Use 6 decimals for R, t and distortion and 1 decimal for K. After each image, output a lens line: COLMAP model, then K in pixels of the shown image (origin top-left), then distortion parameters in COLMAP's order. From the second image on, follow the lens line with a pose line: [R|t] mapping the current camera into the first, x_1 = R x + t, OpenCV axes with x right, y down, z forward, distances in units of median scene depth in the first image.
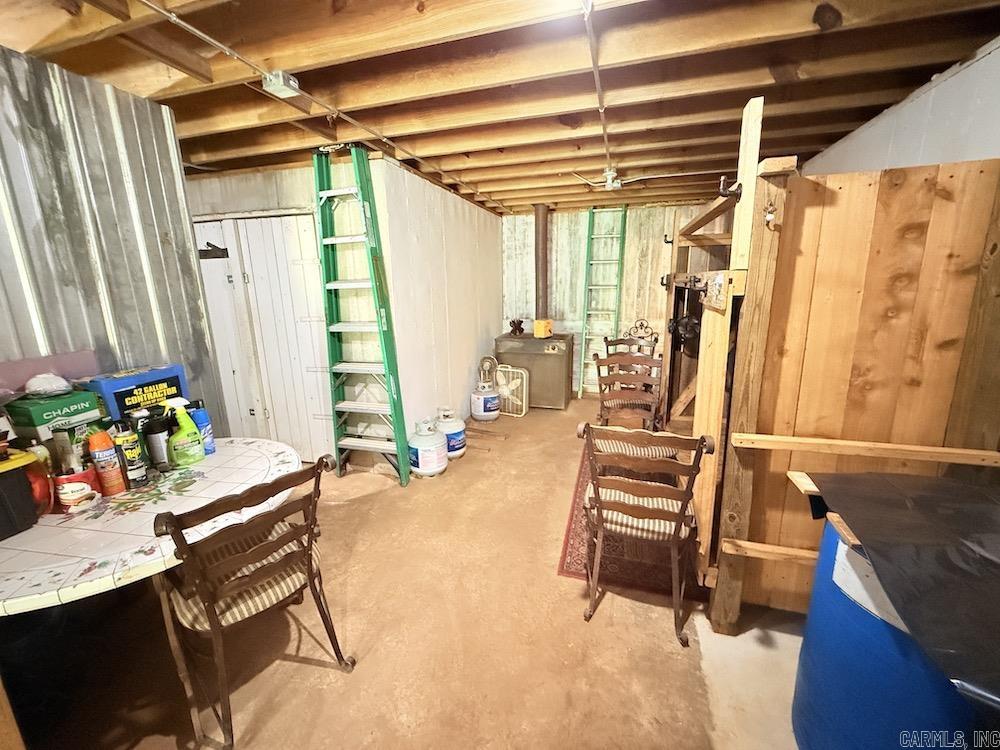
lens RADIAL K [[399.2, 0, 496.3], [0, 399.2, 375.2], [0, 0, 1]] dist [-0.002495, -0.000033]
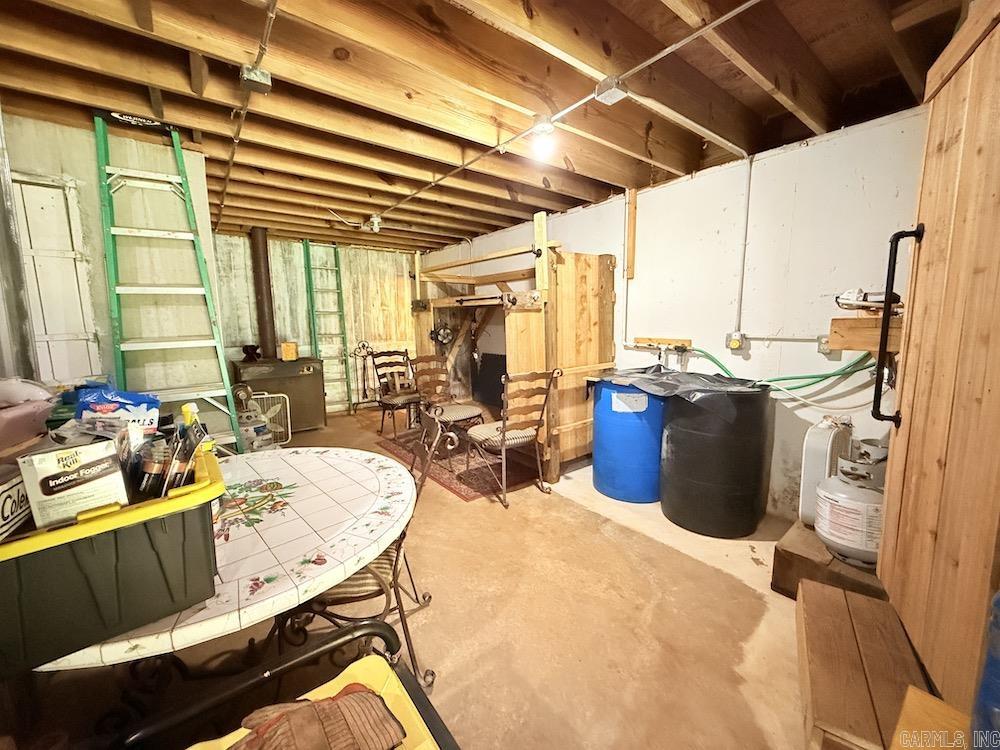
lens RADIAL K [[399.2, 0, 498.0], [0, 399.2, 374.6], [0, 0, 1]] dist [-0.002495, -0.000033]
pose [[0.576368, -0.101730, 0.810834, -0.398981], [0.186349, 0.982441, -0.009202, 0.045191], [-0.795660, 0.156401, 0.585204, 0.016736]]
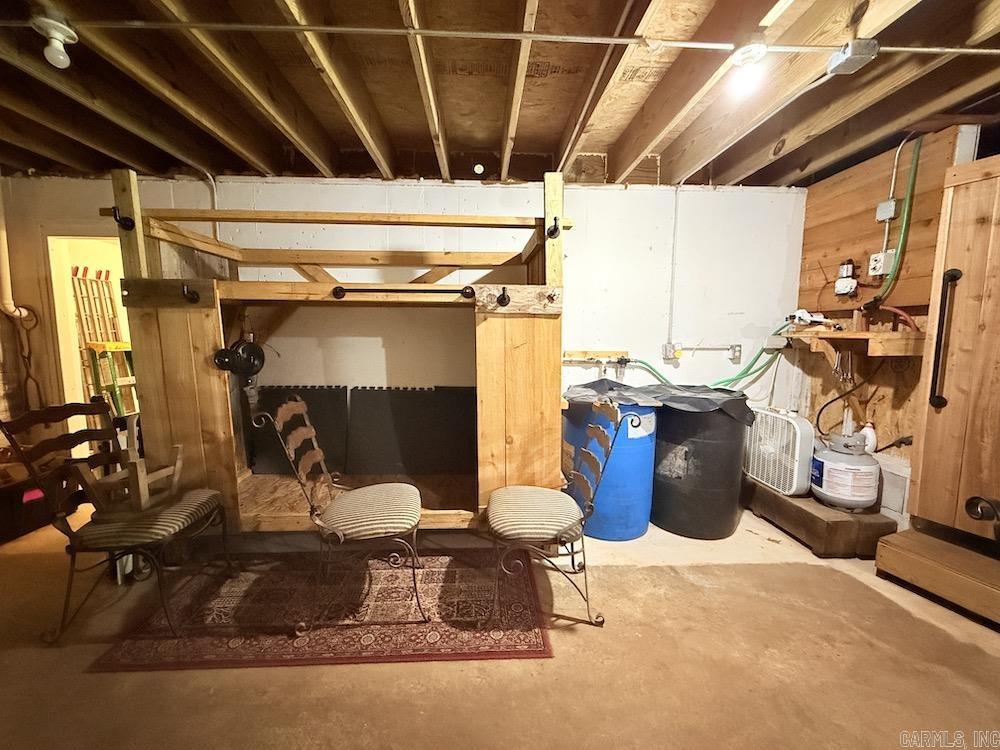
lens RADIAL K [[399.2, 0, 502.5], [0, 399.2, 374.1], [0, 0, 1]] dist [-0.002495, -0.000033]
pose [[-0.337357, -0.094839, 0.936587, -0.223413], [0.212483, 0.961565, 0.173905, -0.081479], [-0.917083, 0.257677, -0.304239, 0.542786]]
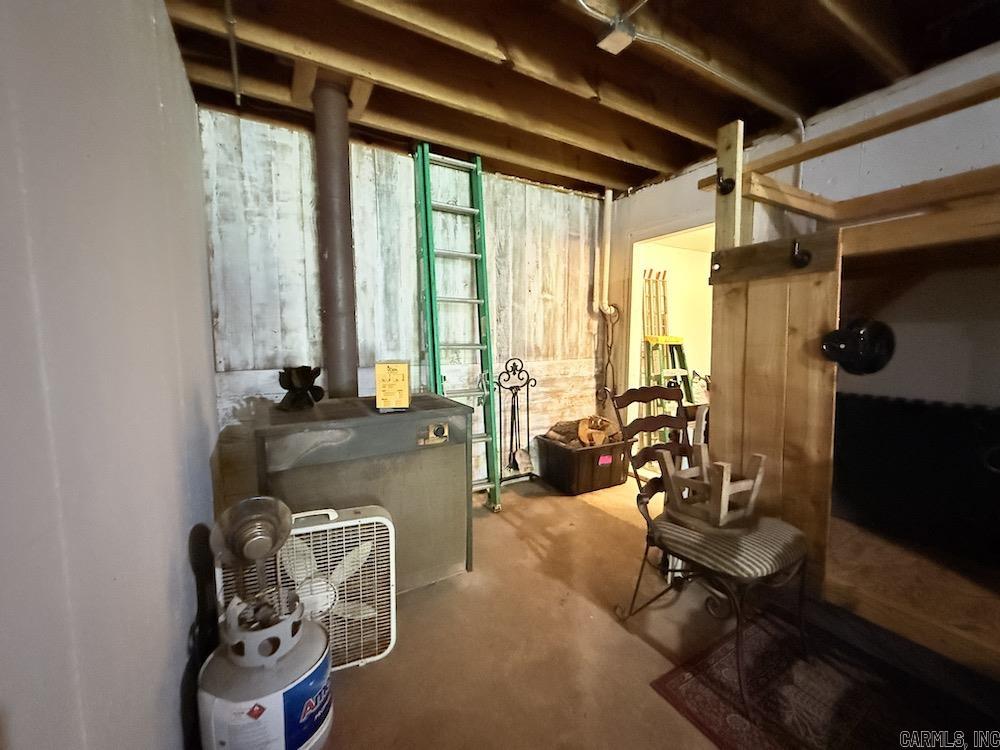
lens RADIAL K [[399.2, 0, 498.9], [0, 399.2, 375.7], [0, 0, 1]] dist [-0.002495, -0.000033]
pose [[0.678579, -0.060718, 0.732014, -0.097796], [0.160663, 0.984715, -0.067256, -0.084104], [-0.716741, 0.163246, 0.677962, 0.669909]]
